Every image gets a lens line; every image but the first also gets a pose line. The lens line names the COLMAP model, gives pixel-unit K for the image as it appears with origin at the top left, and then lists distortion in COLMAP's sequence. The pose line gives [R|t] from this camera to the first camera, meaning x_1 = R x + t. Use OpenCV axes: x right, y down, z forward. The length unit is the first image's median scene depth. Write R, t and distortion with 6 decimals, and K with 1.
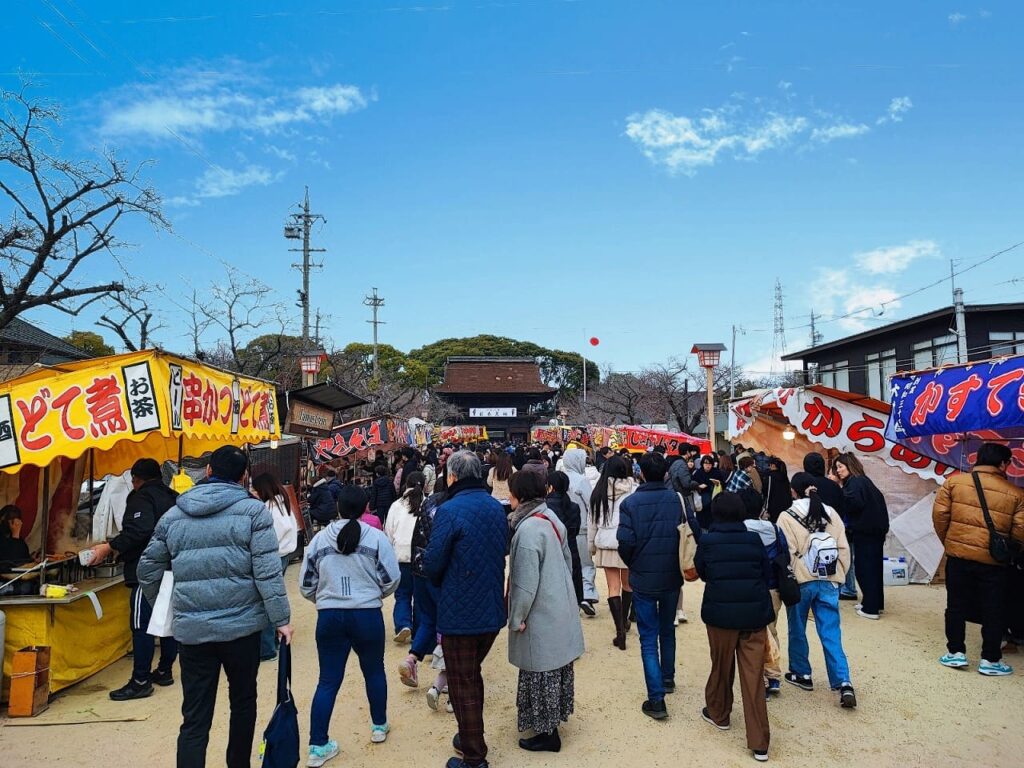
lens RADIAL K [[642.9, 0, 512.0], [0, 642.9, 384.0], [0, 0, 1]] dist [0.079010, -0.000582]
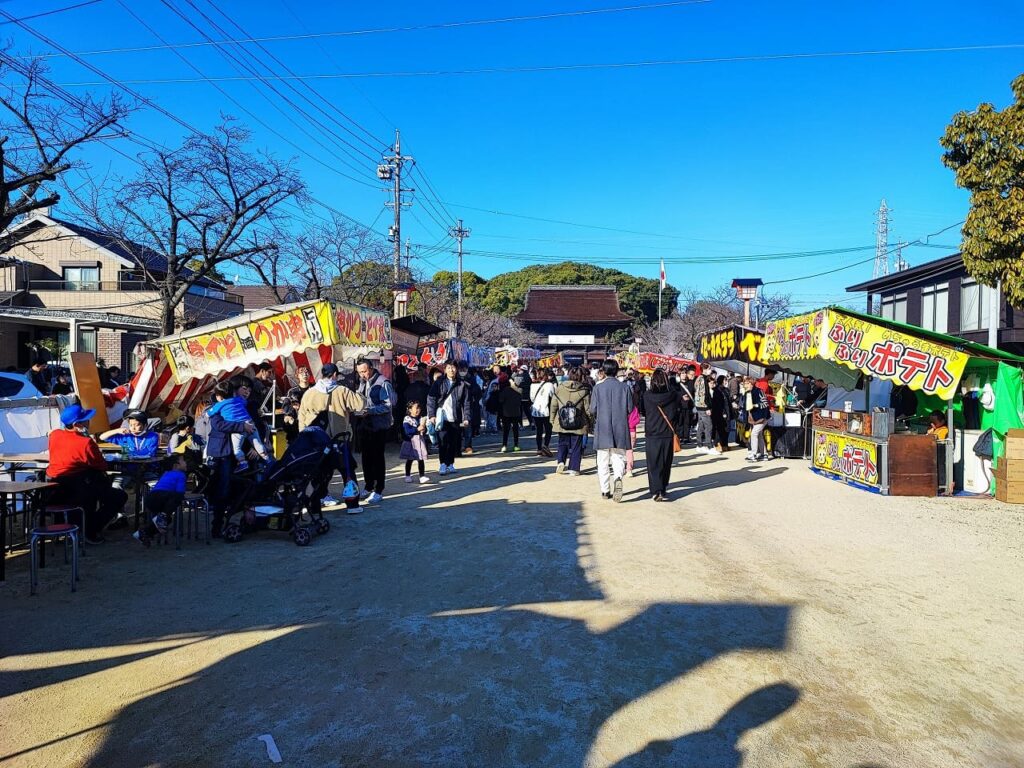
lens RADIAL K [[669.5, 0, 512.0], [0, 669.5, 384.0], [0, 0, 1]] dist [-0.000193, -0.000211]
pose [[0.989845, 0.021630, -0.140499, 0.048355], [-0.006159, 0.993954, 0.109628, -0.004327], [0.142021, -0.107649, 0.983993, -0.145459]]
